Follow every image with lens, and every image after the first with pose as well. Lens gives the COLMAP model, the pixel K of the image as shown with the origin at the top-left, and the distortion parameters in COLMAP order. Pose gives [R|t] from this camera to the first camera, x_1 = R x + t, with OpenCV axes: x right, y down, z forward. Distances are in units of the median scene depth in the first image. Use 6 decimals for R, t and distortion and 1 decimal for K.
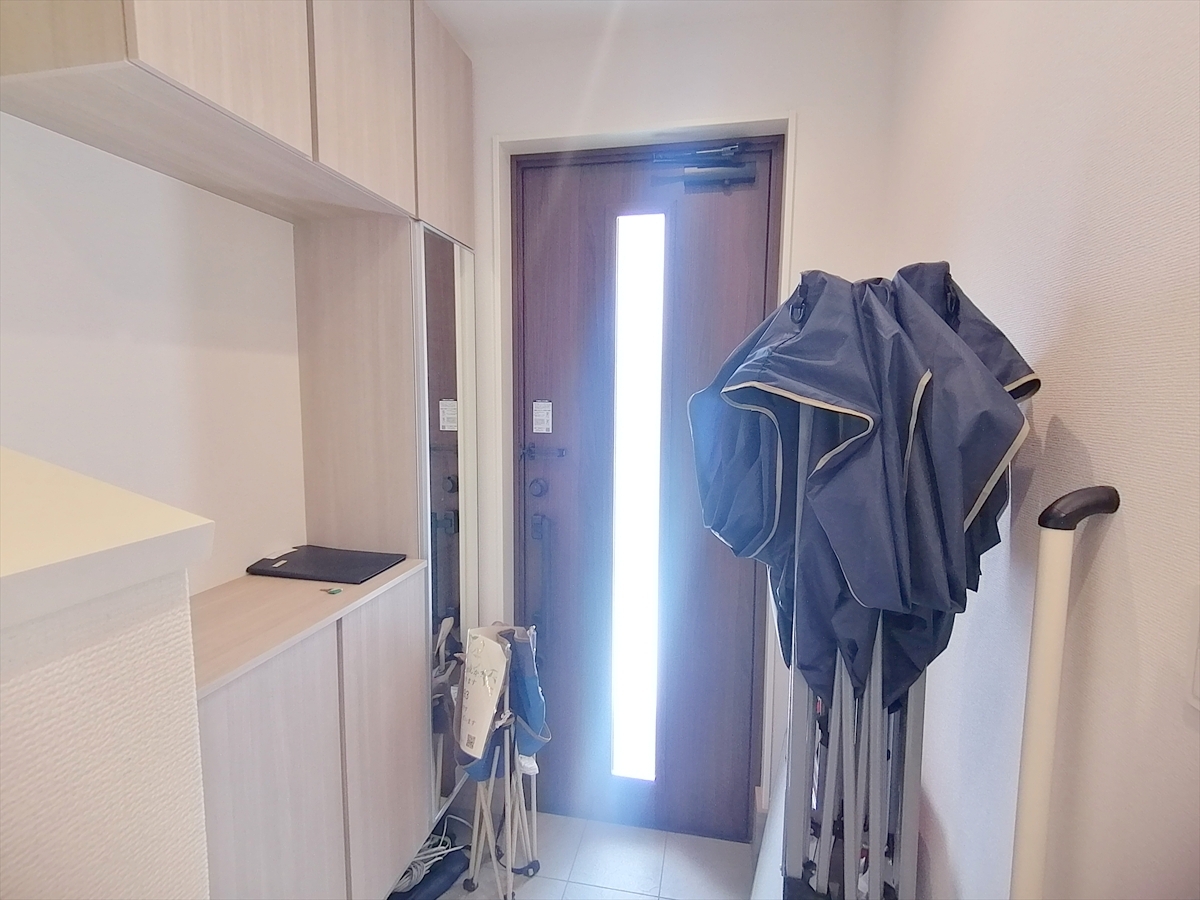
lens RADIAL K [[611.4, 0, 605.1], [0, 611.4, 451.3], [0, 0, 1]] dist [0.010367, -0.006712]
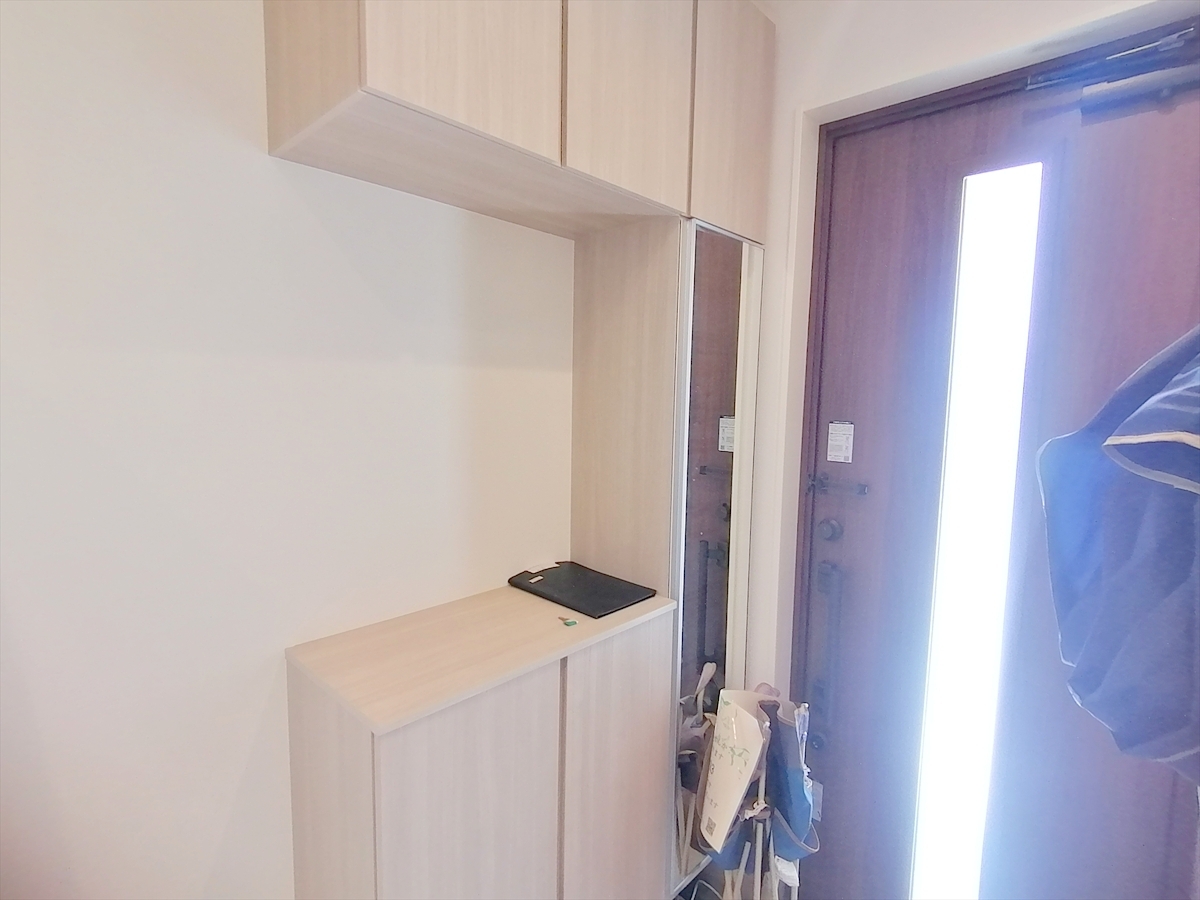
lens RADIAL K [[611.4, 0, 588.4], [0, 611.4, 446.7], [0, 0, 1]] dist [0.010367, -0.006712]
pose [[0.848770, 0.057149, -0.525665, 0.048669], [-0.066124, 0.997810, 0.001712, -0.035985], [0.524611, 0.033305, 0.850690, 0.166552]]
